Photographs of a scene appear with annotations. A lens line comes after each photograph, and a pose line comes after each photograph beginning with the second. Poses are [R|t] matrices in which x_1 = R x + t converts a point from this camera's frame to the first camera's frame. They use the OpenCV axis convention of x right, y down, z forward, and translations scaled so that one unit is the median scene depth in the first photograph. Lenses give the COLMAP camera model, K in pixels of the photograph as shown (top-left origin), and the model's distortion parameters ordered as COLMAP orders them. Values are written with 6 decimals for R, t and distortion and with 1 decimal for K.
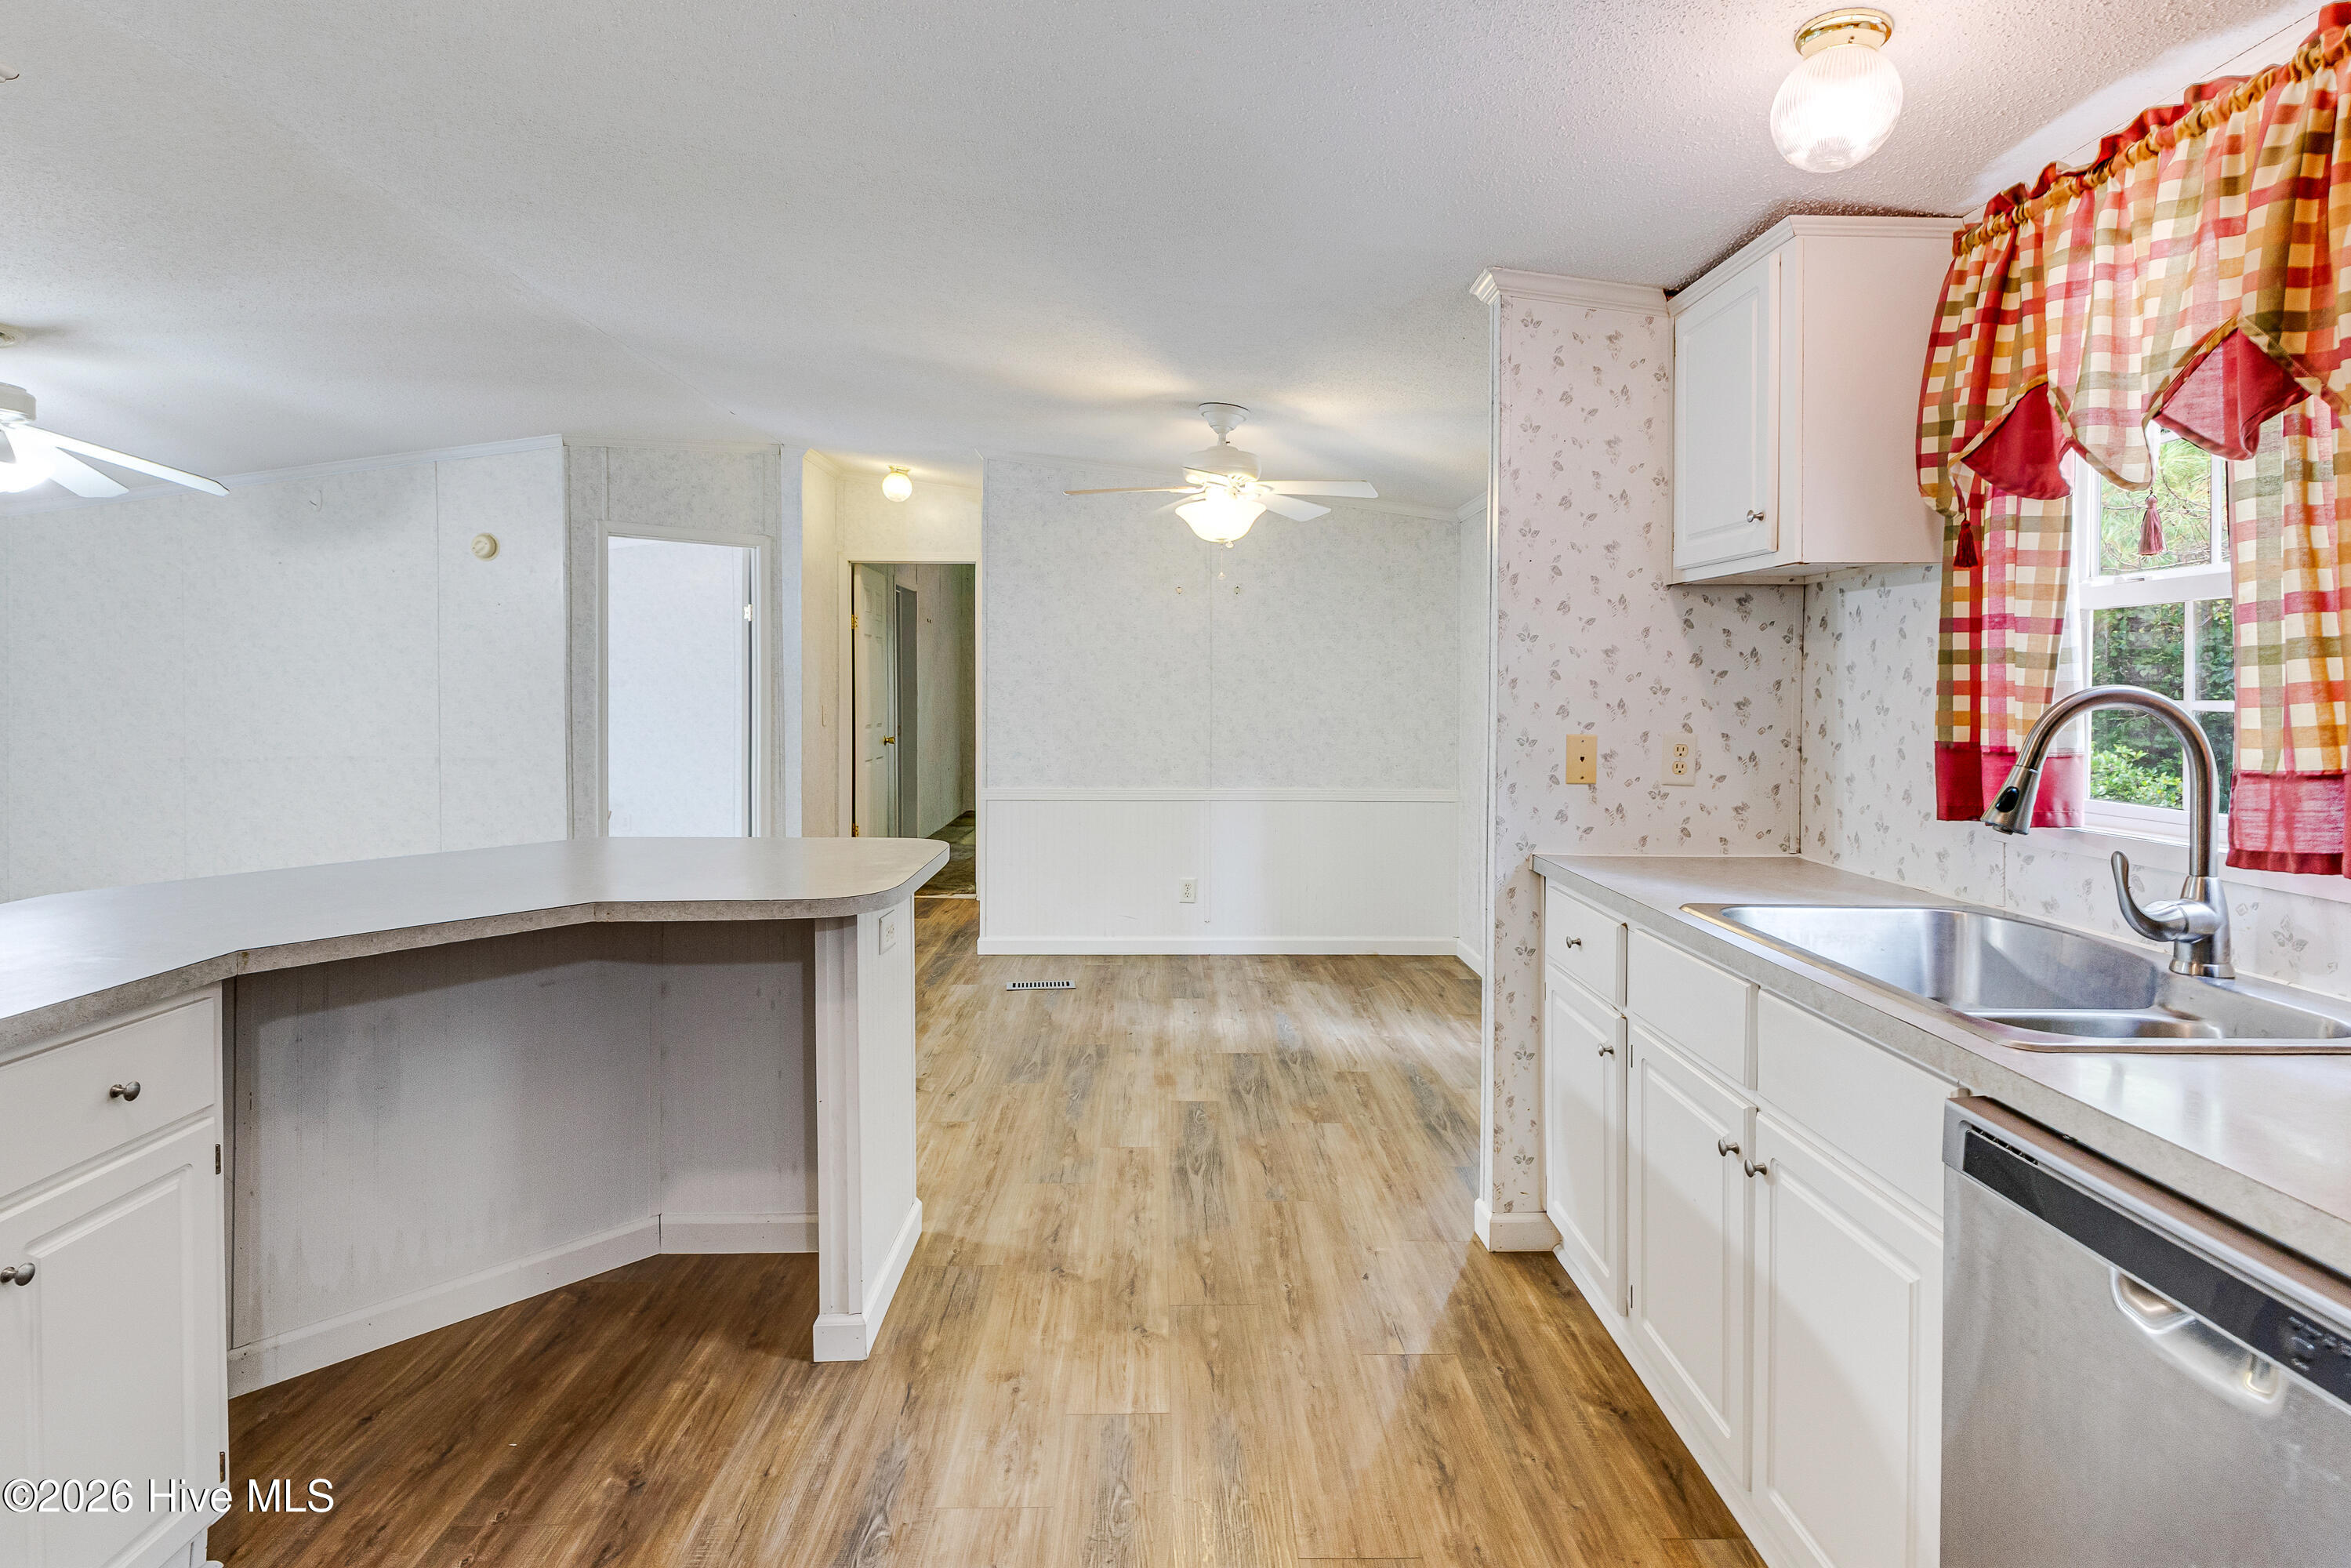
lens RADIAL K [[1195.0, 0, 1170.7], [0, 1195.0, 616.1], [0, 0, 1]] dist [-0.000333, 0.000511]
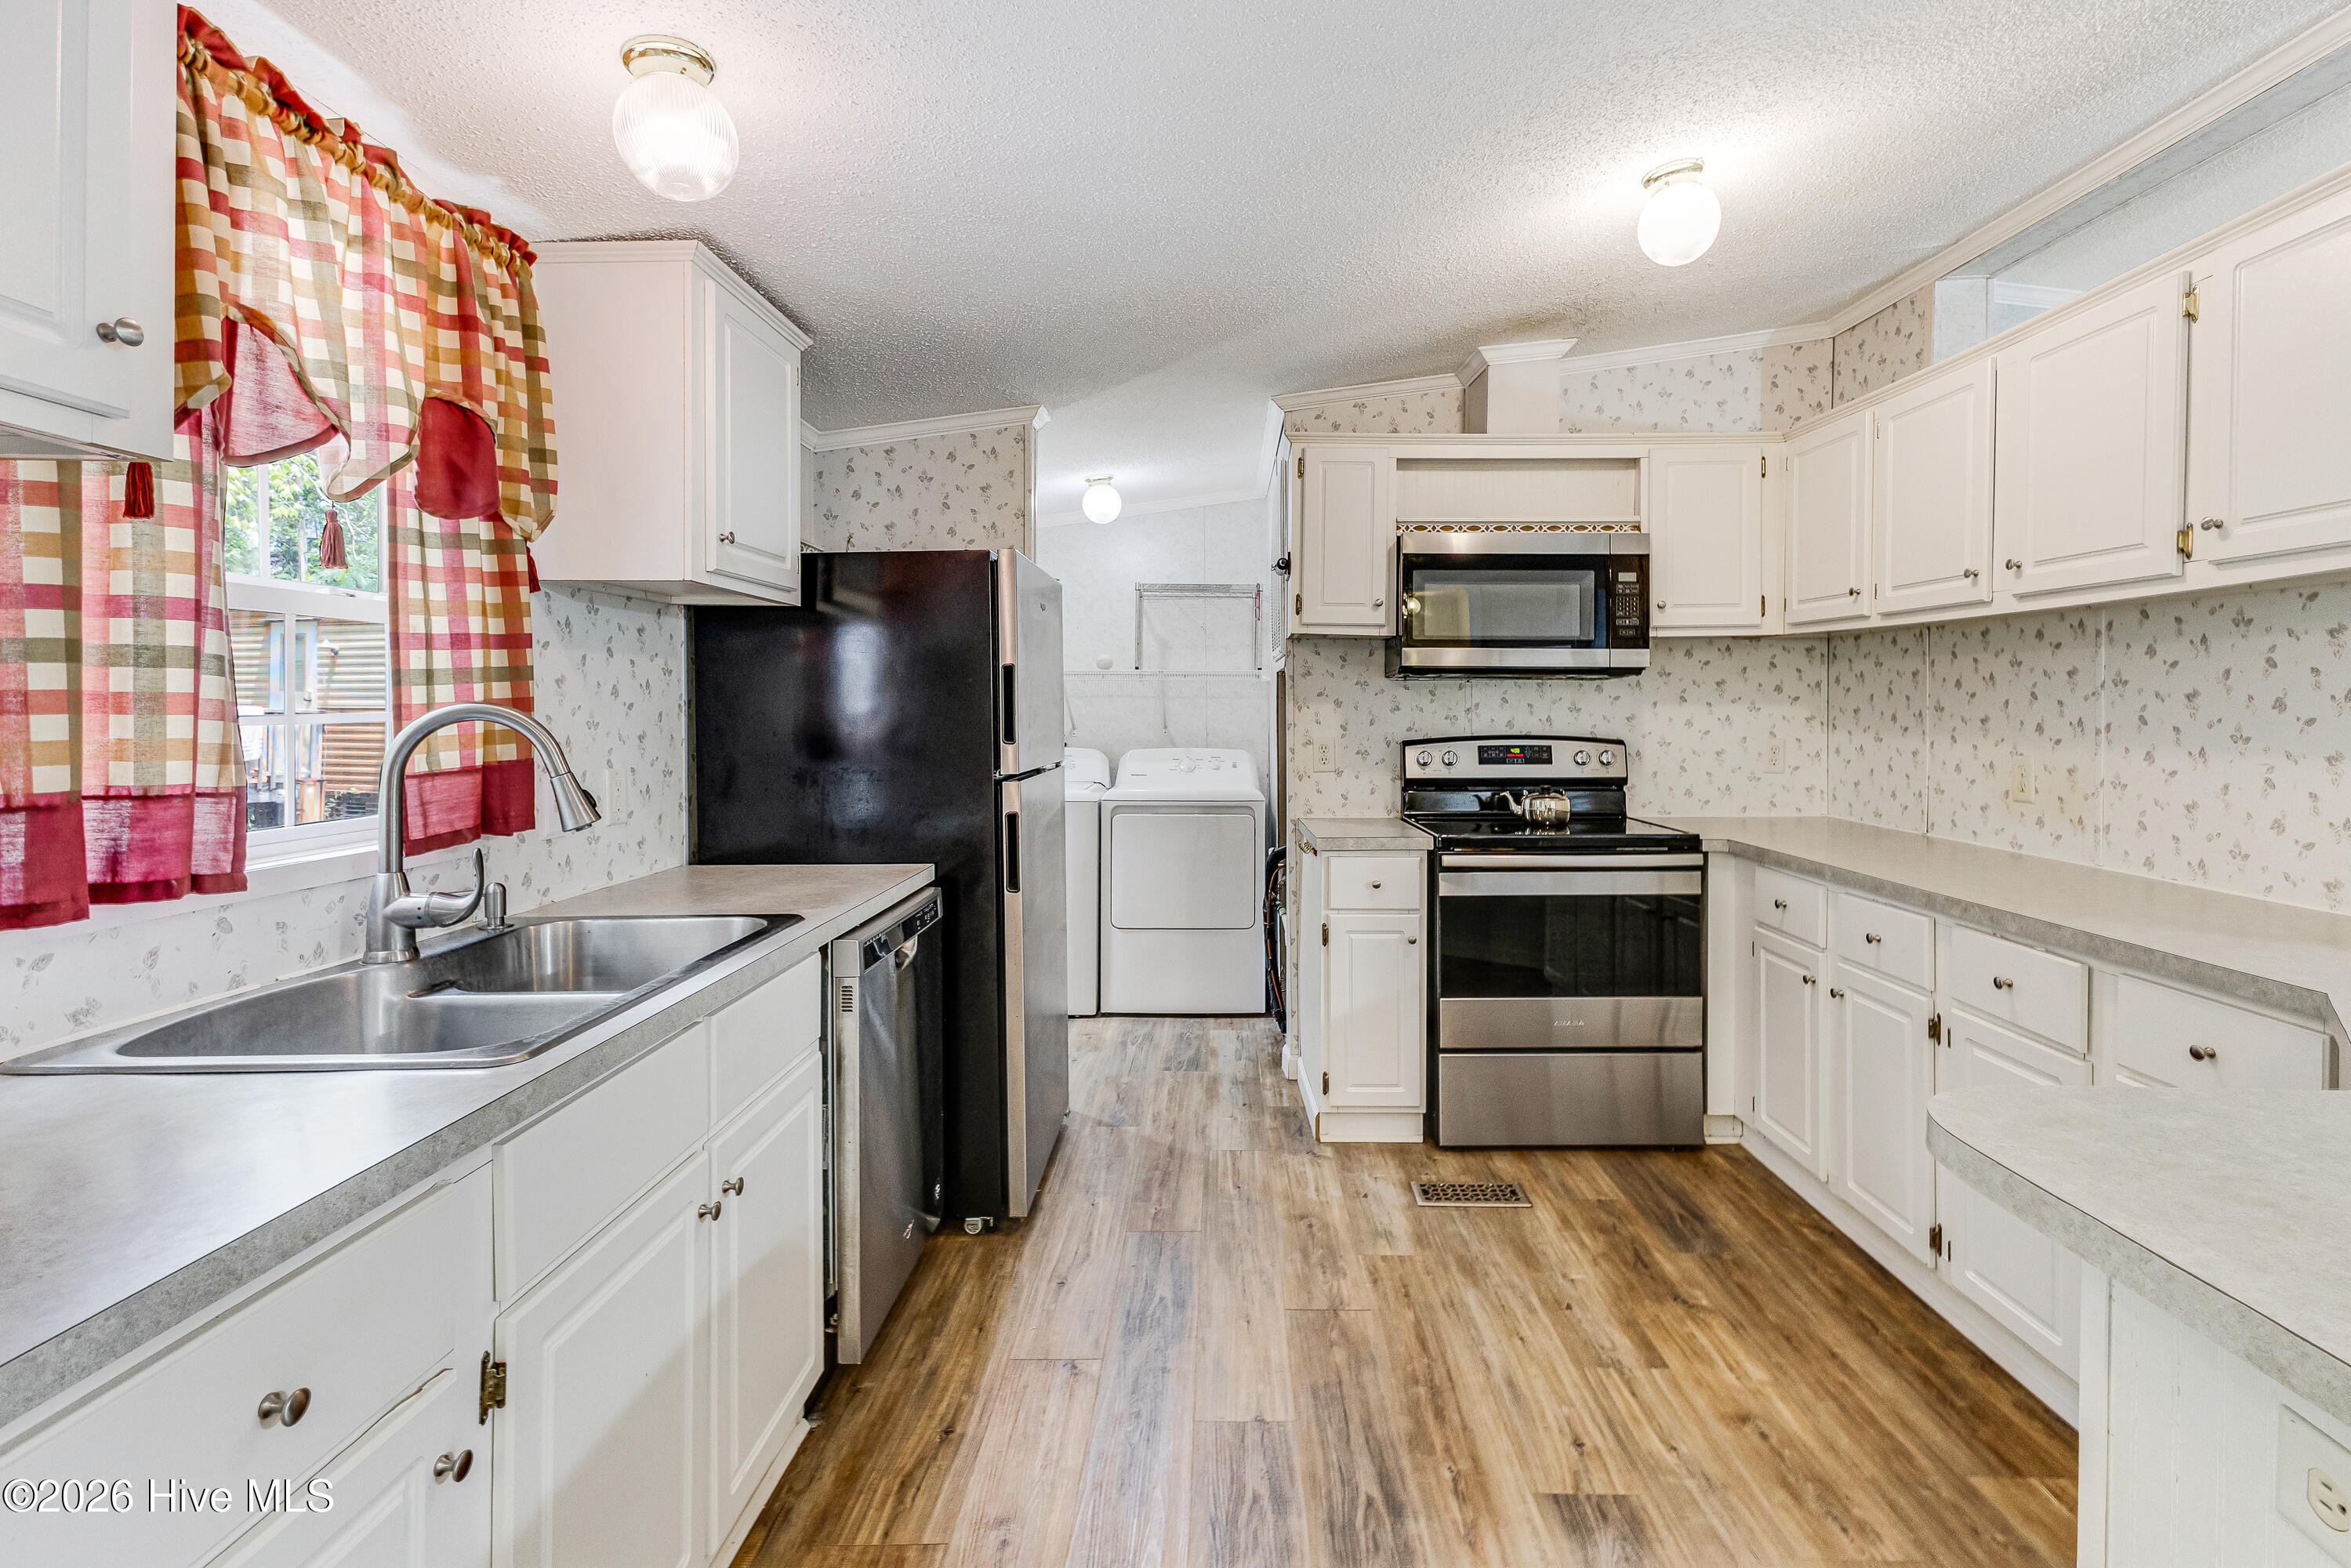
lens RADIAL K [[1122.7, 0, 1211.0], [0, 1122.7, 708.5], [0, 0, 1]] dist [0.021566, -0.000210]
pose [[-0.999981, -0.004239, 0.004508, 0.068794], [-0.004490, 0.998358, -0.057111, 0.073905], [-0.004258, -0.057130, -0.998358, 1.264580]]
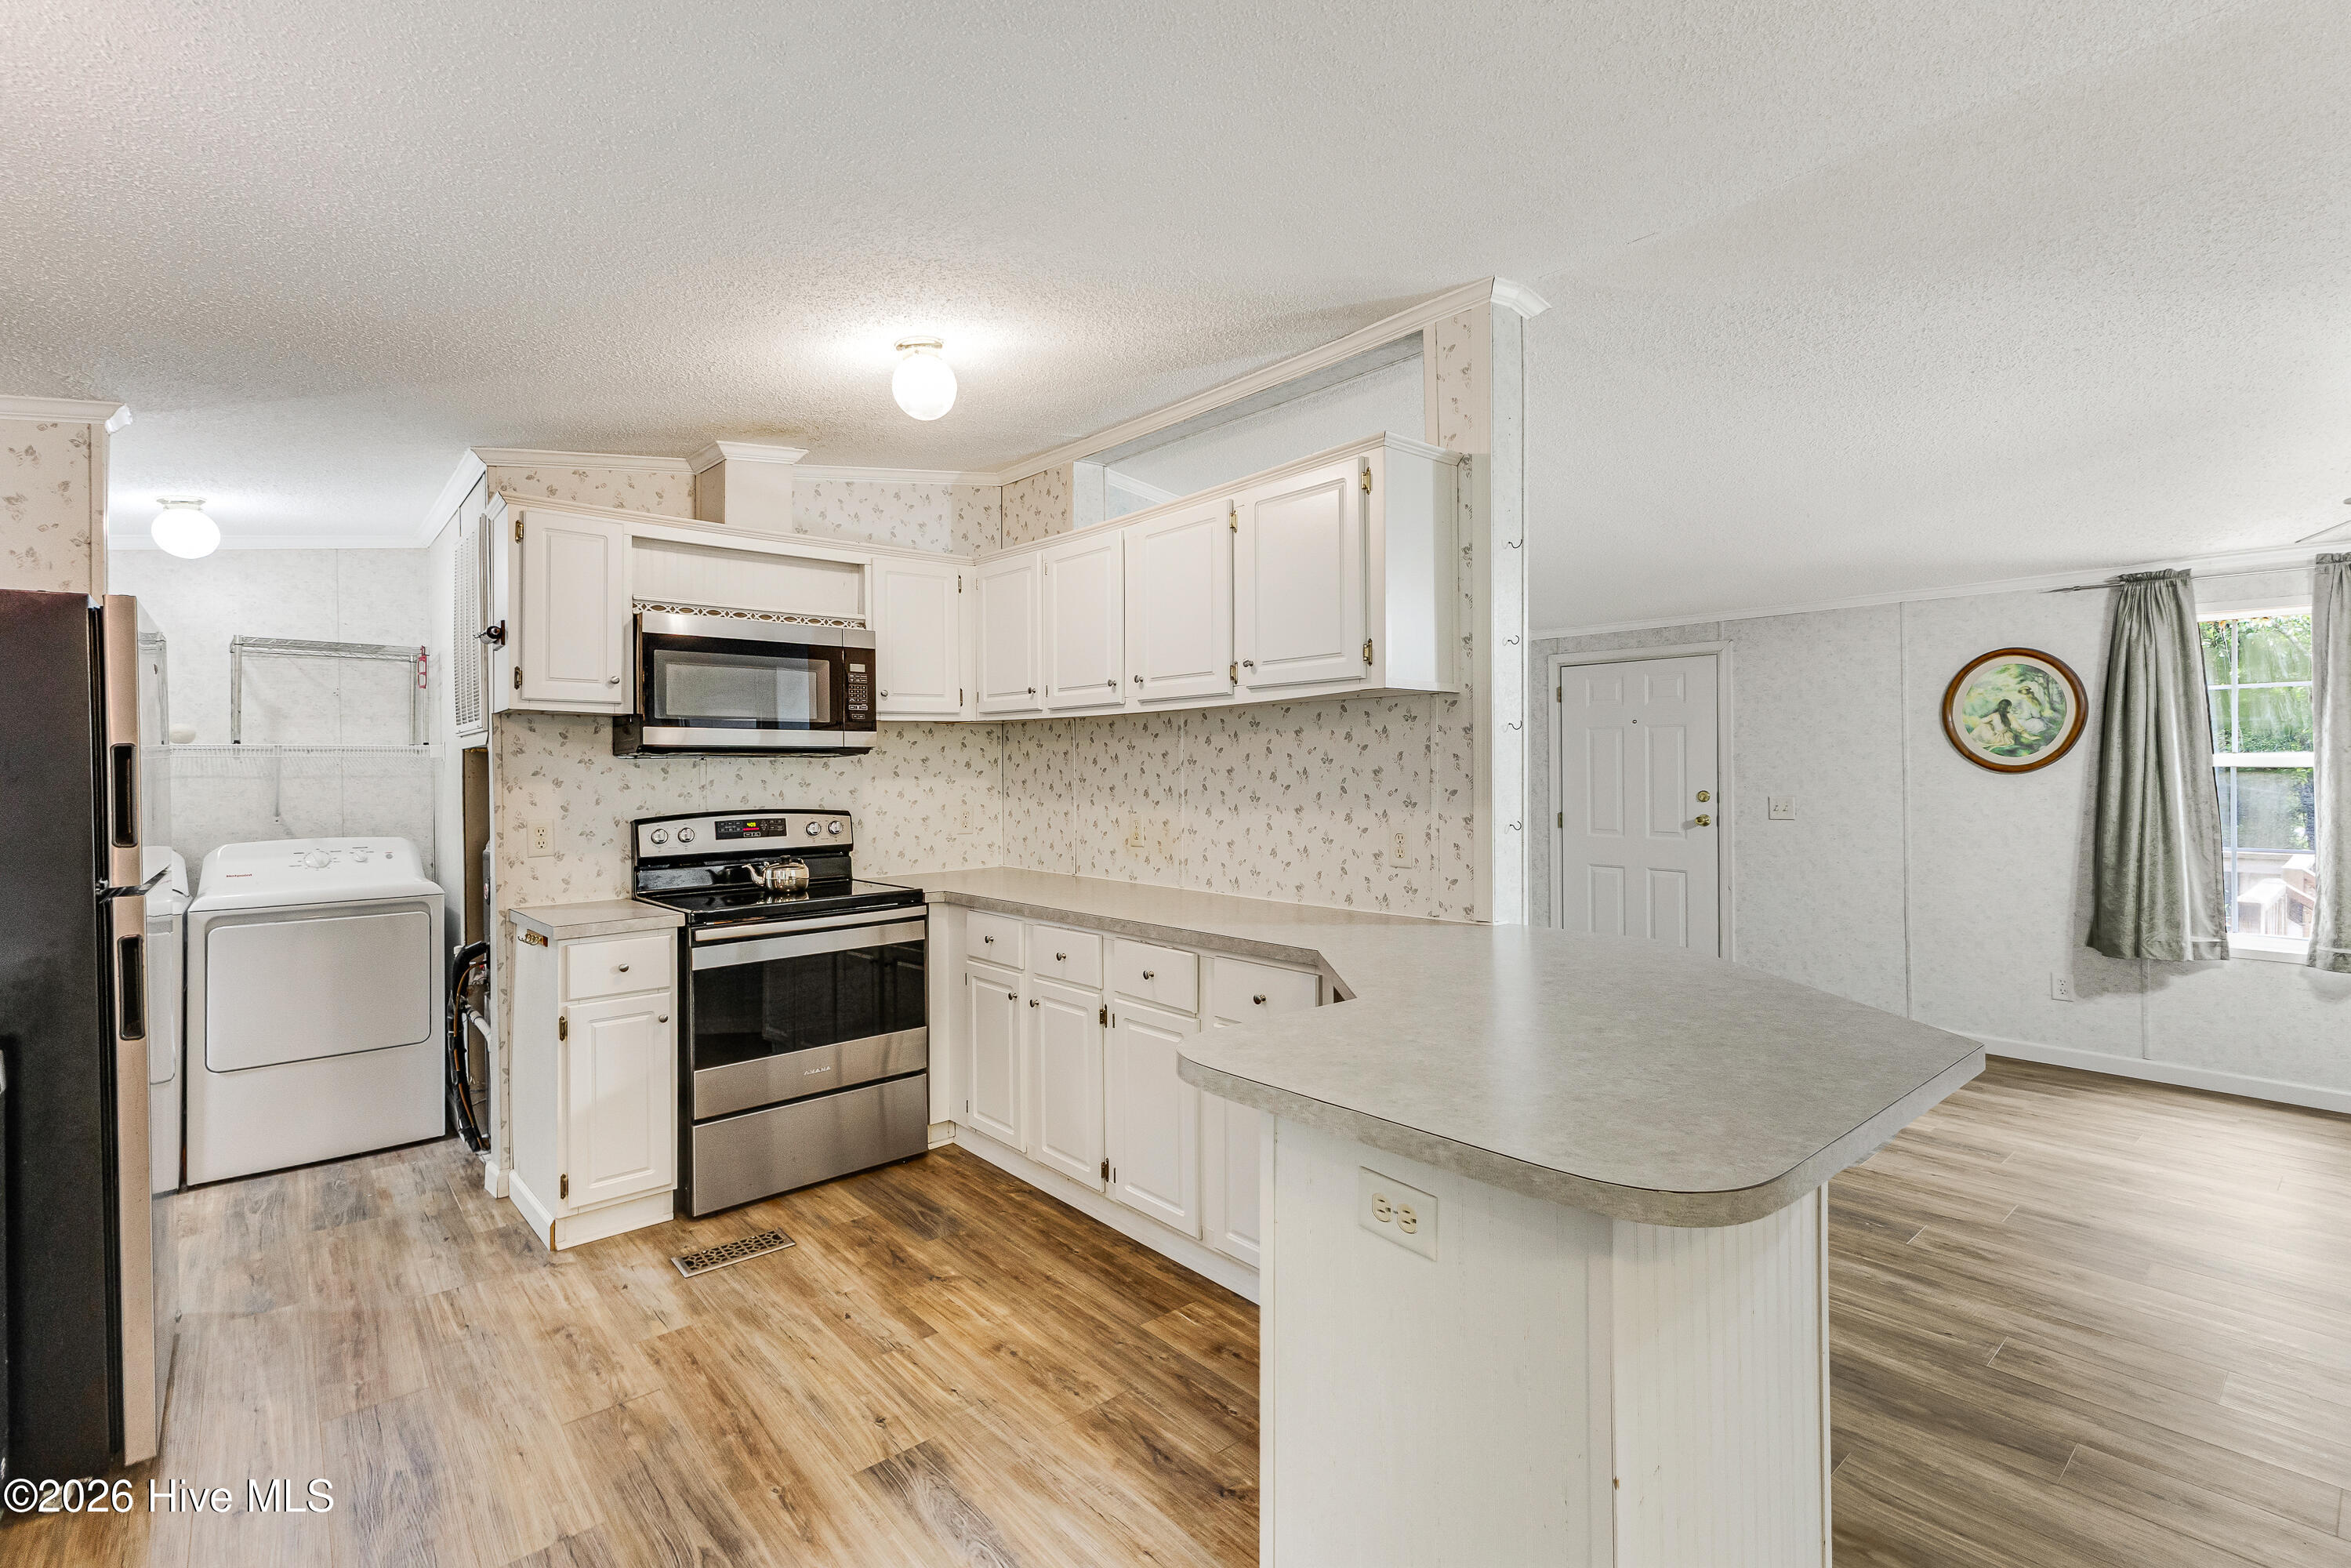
lens RADIAL K [[1069.5, 0, 1179.0], [0, 1069.5, 752.8], [0, 0, 1]] dist [0.022946, -0.006550]
pose [[-0.757755, -0.005010, -0.652520, 0.199293], [0.047607, 0.996881, -0.062938, 0.065326], [0.650801, -0.078756, -0.755153, 1.305925]]
